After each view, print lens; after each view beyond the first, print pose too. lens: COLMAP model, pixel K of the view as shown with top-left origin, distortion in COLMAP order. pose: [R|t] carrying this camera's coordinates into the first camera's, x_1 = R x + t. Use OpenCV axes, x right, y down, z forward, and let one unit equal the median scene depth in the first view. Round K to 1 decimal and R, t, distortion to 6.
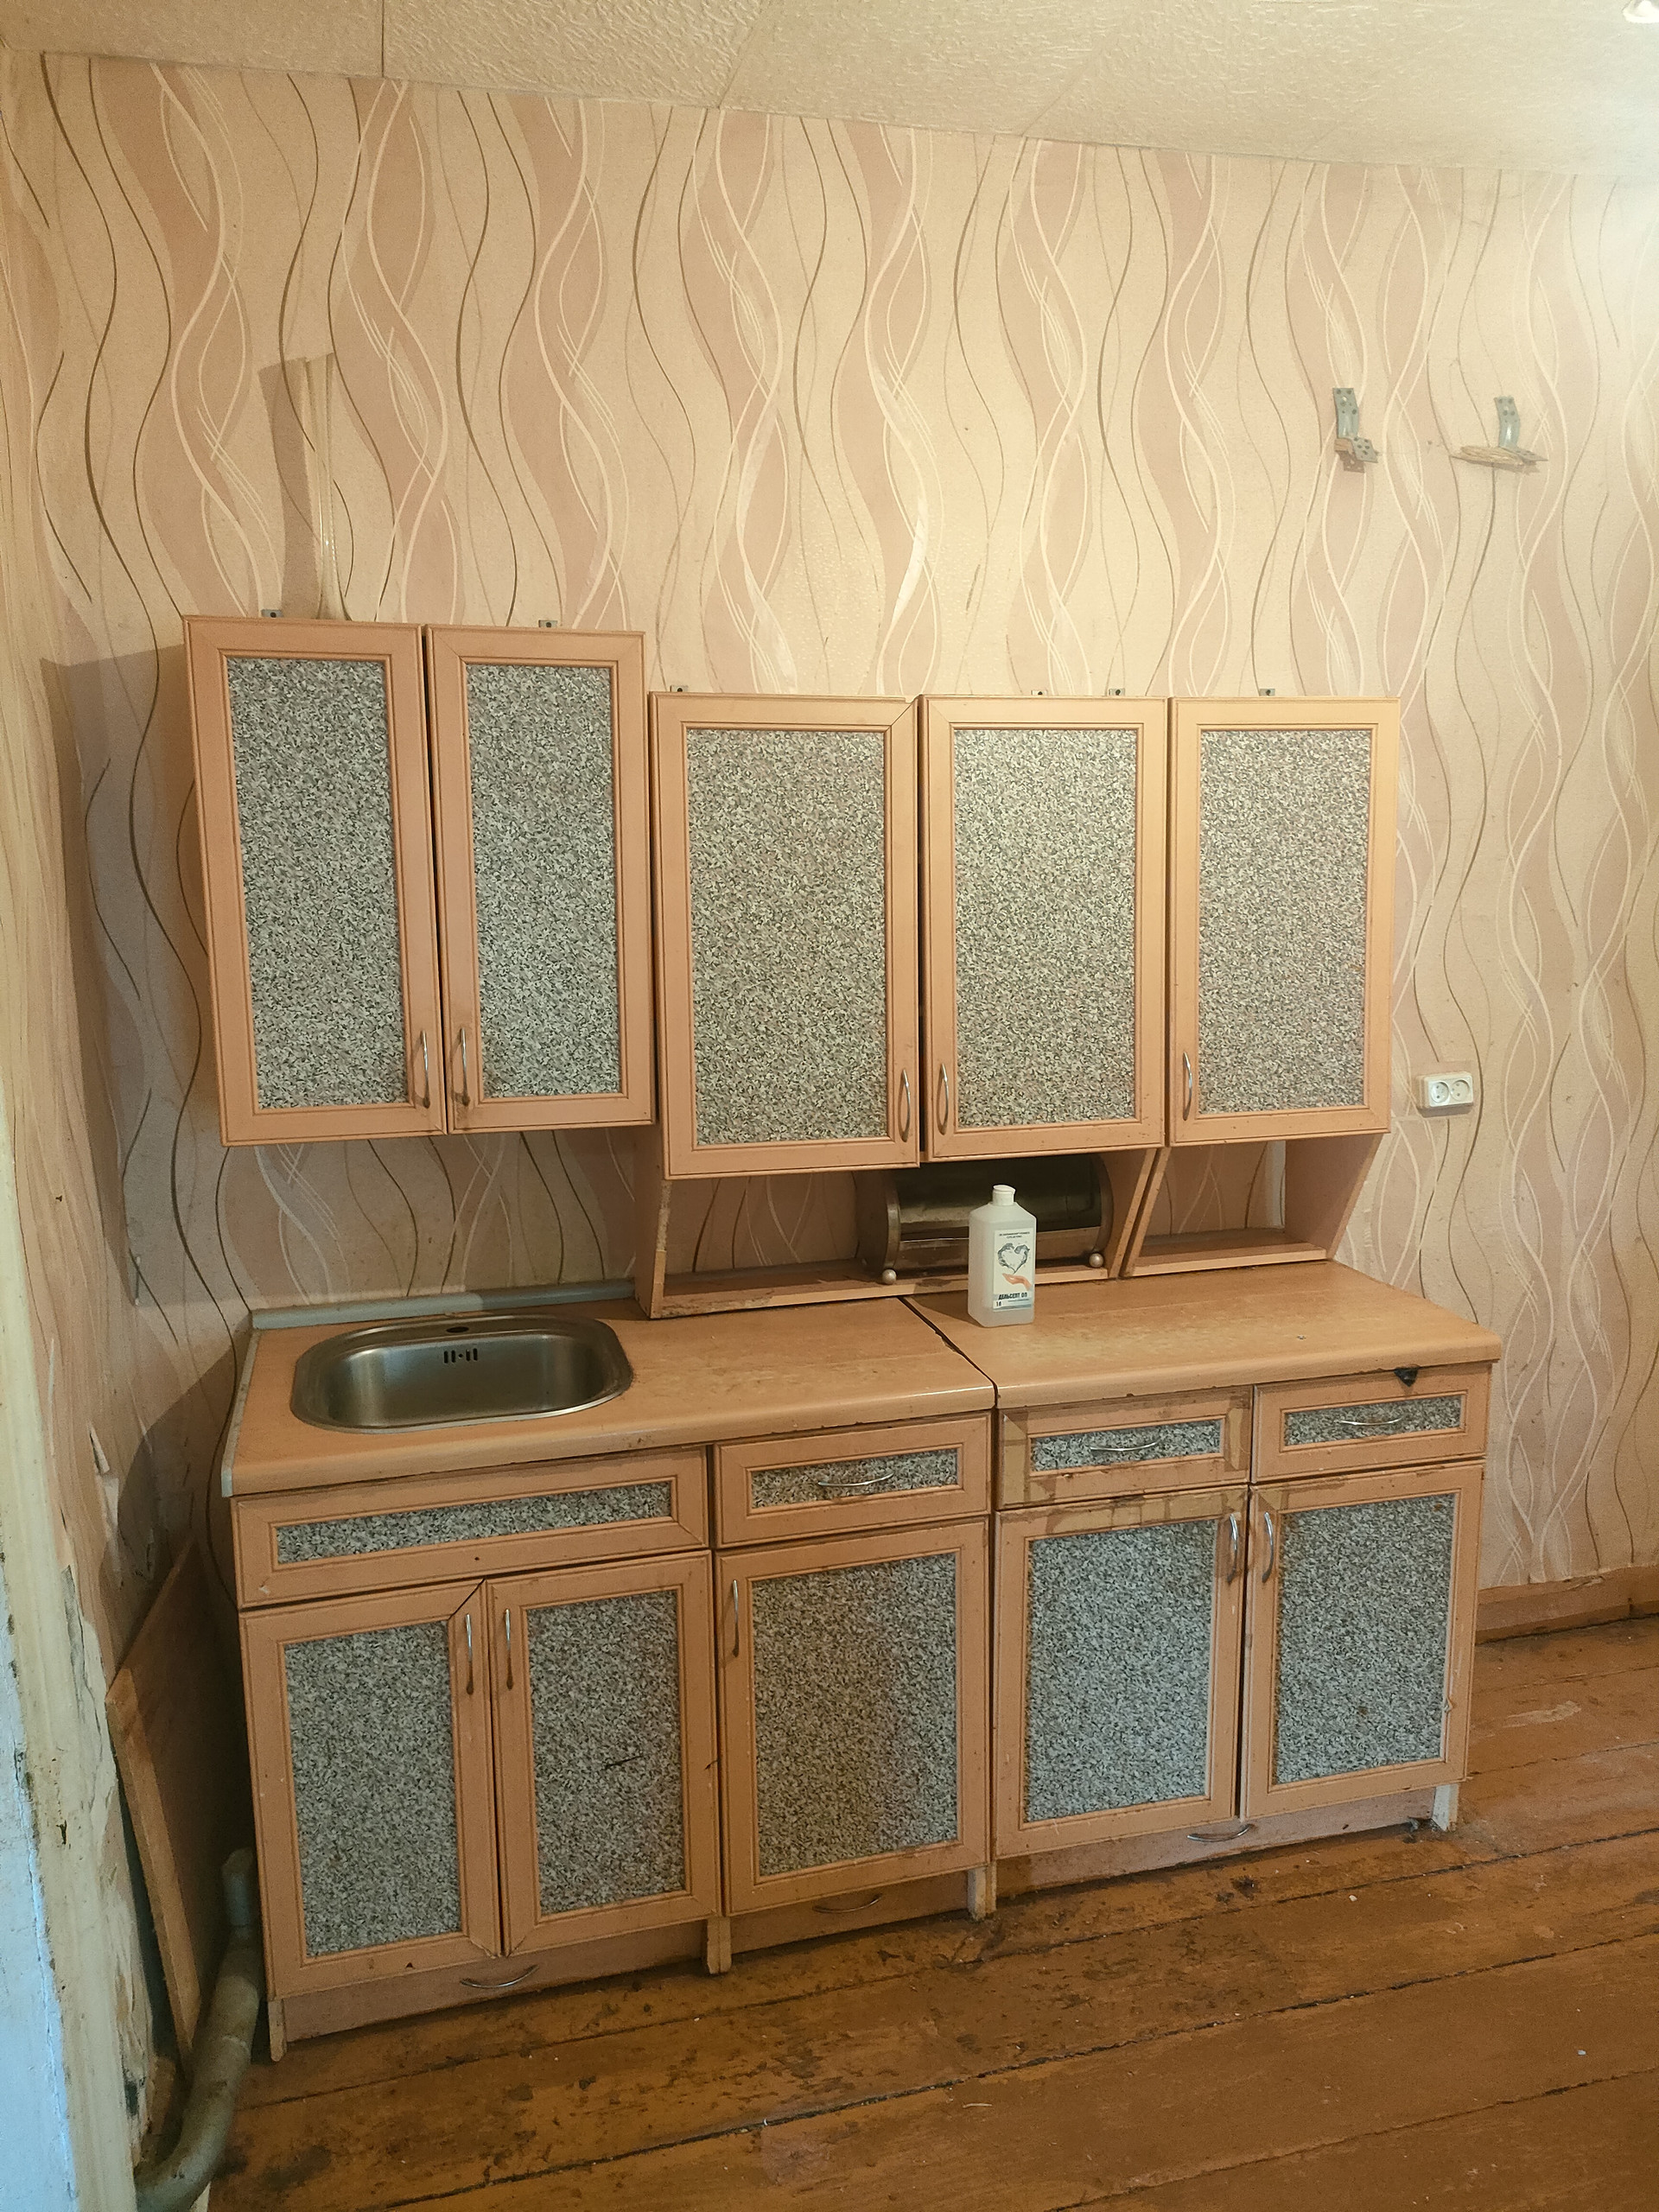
lens RADIAL K [[1621.7, 0, 829.5], [0, 1621.7, 1106.0], [0, 0, 1]] dist [0.049154, -0.043869]
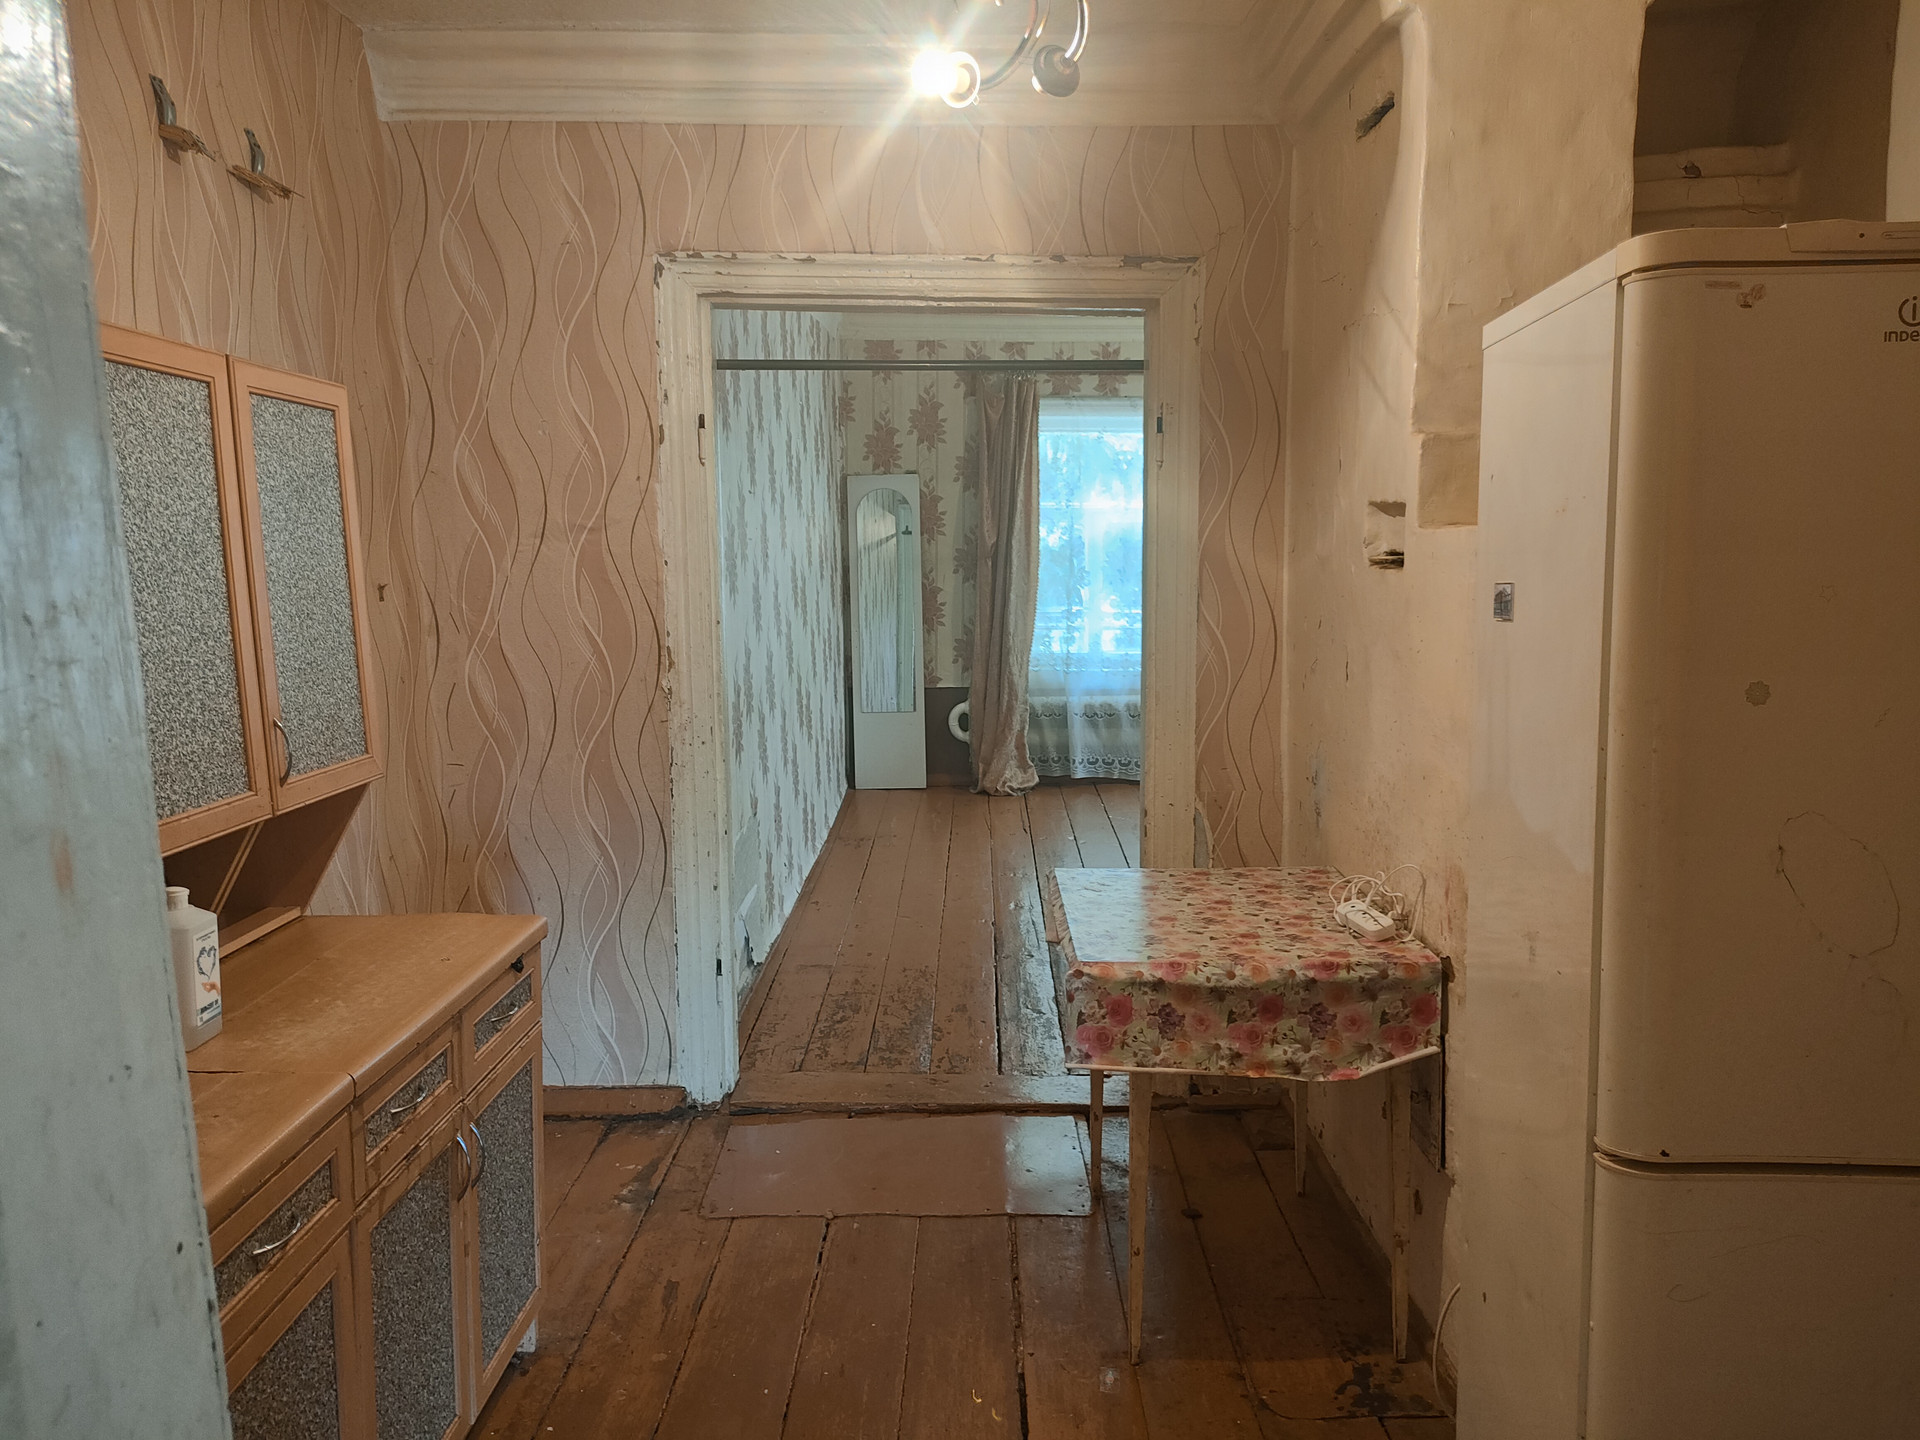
lens RADIAL K [[1424.2, 0, 960.0], [0, 1424.2, 720.0], [0, 0, 1]] dist [0.009969, 0.002273]
pose [[0.272888, -0.098335, 0.957007, -0.532349], [0.162665, 0.985156, 0.054844, -0.013077], [-0.948194, 0.140705, 0.284833, 0.393441]]
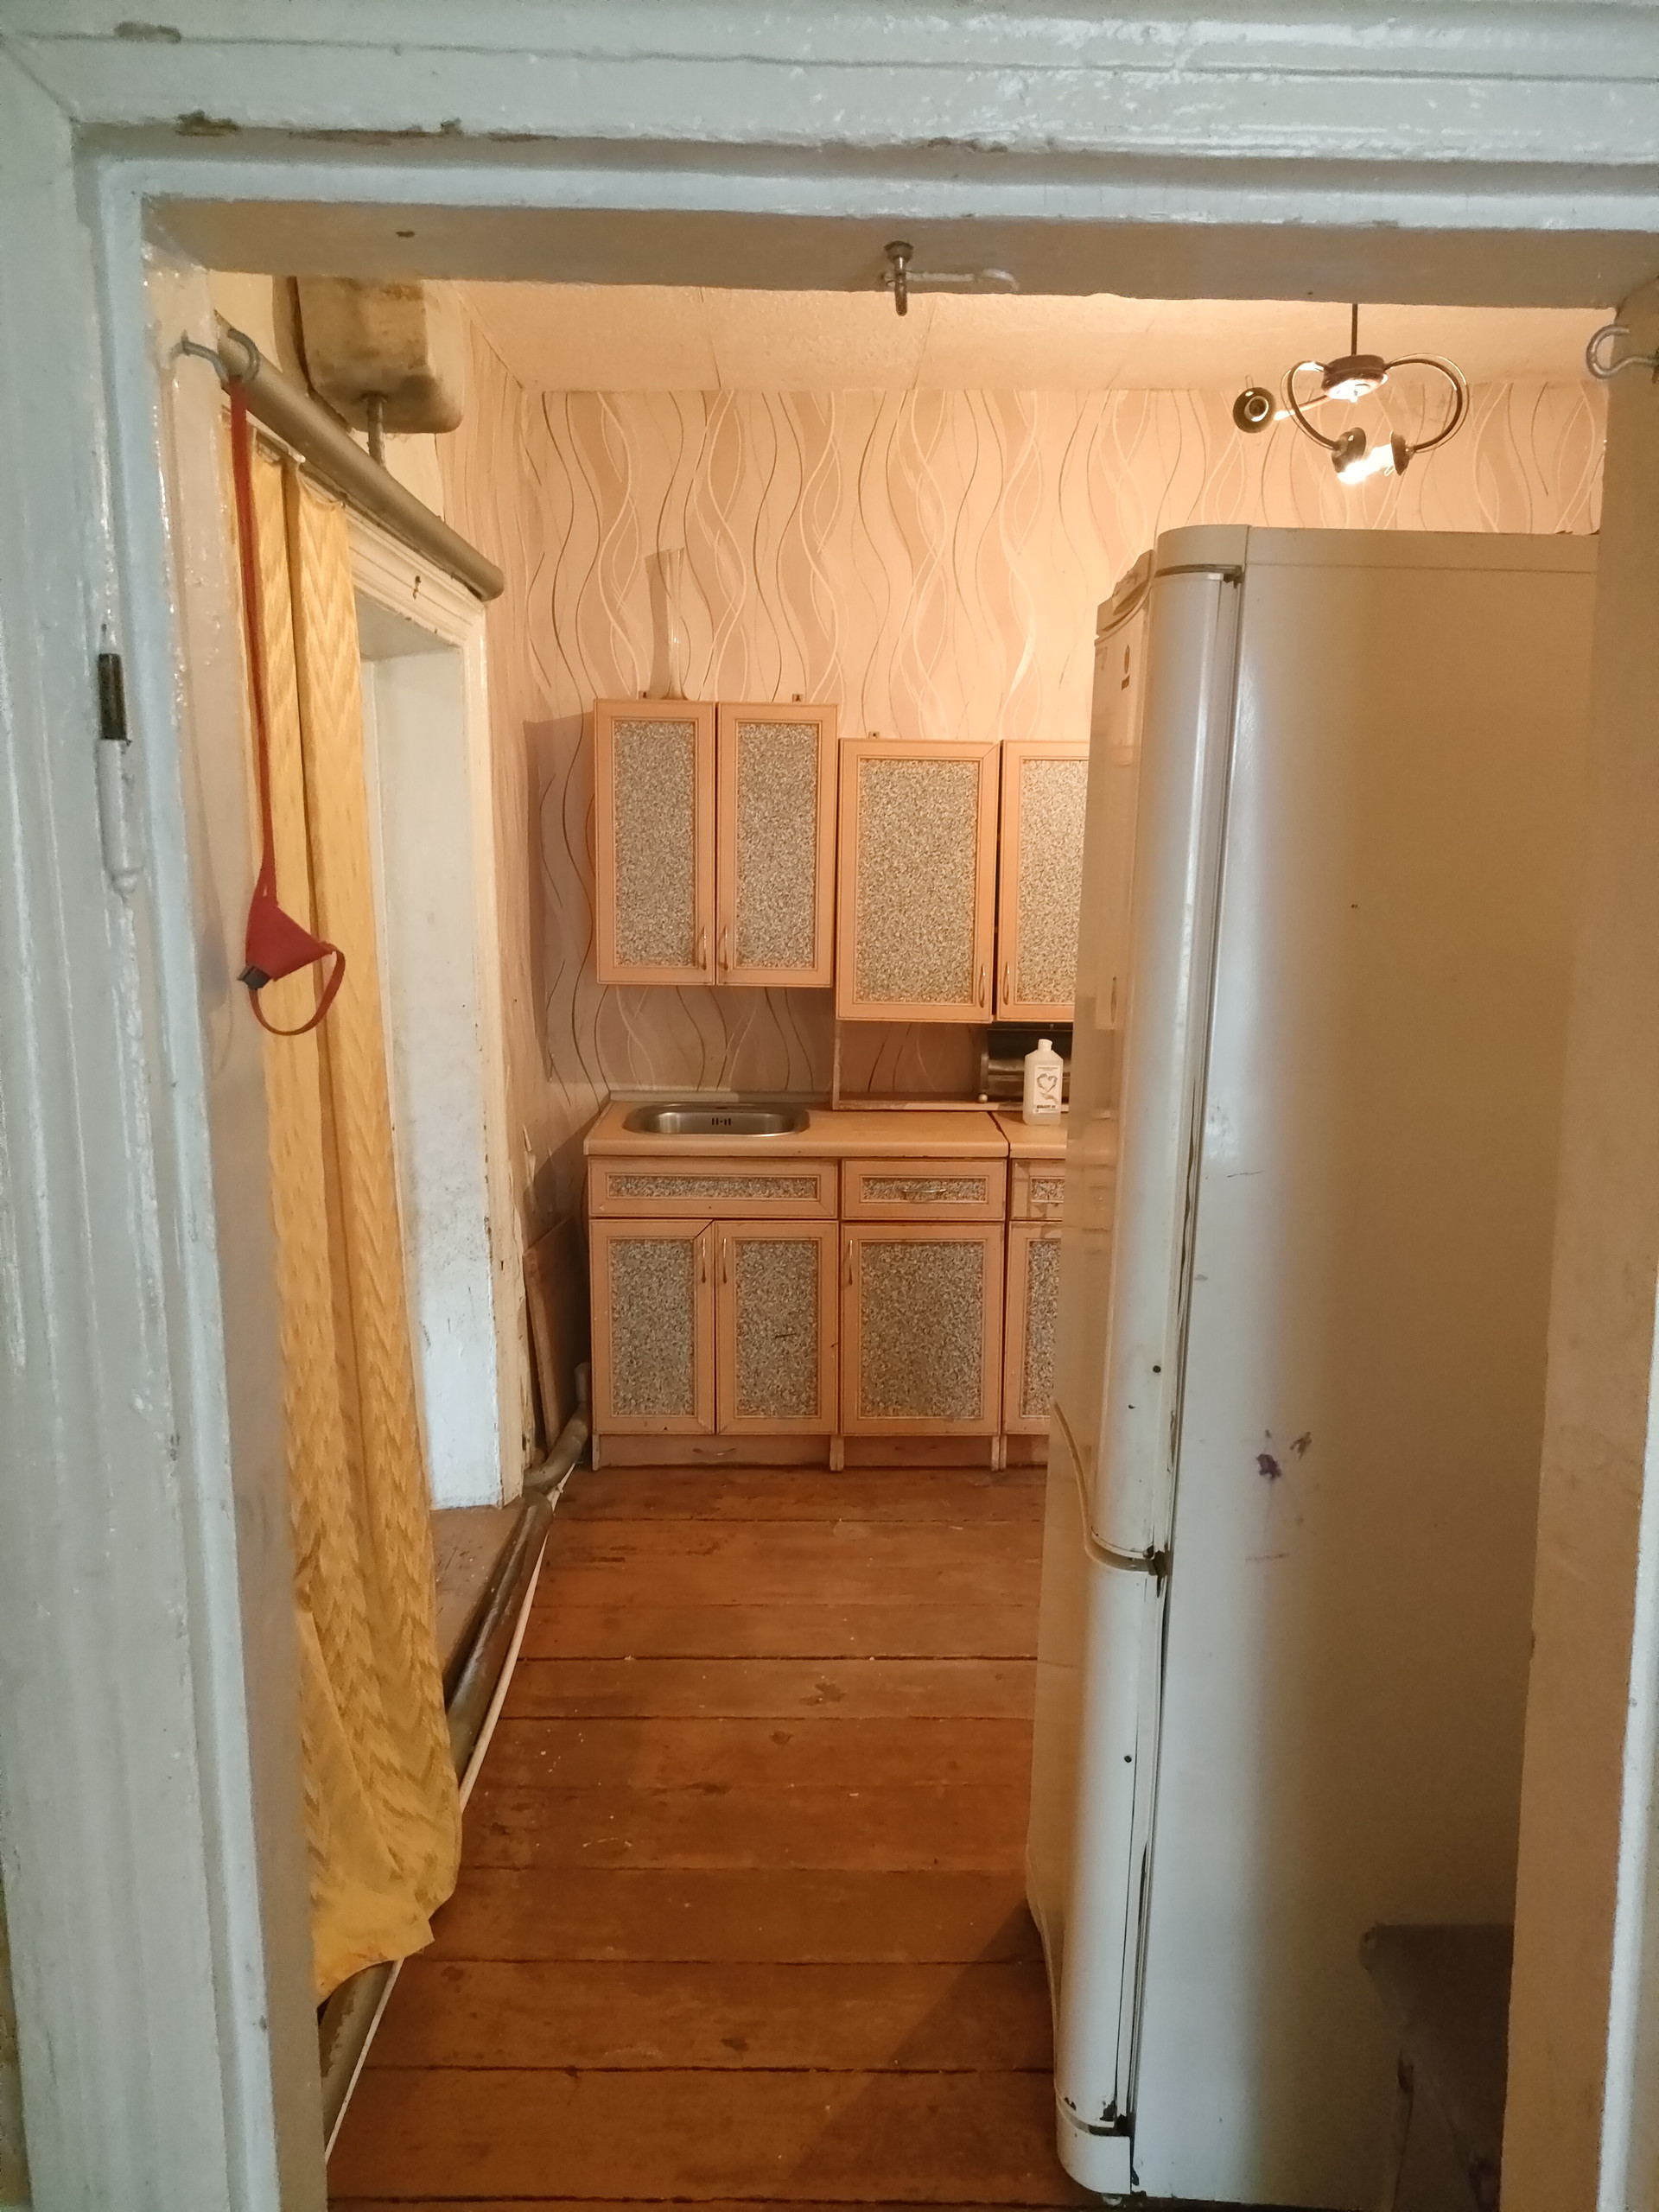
lens RADIAL K [[1579.8, 0, 829.5], [0, 1579.8, 1106.0], [0, 0, 1]] dist [0.034573, 0.004133]
pose [[0.969447, 0.059912, -0.237872, 0.296751], [-0.060816, 0.998143, 0.003544, 0.131115], [0.237642, 0.011030, 0.971290, -0.631441]]
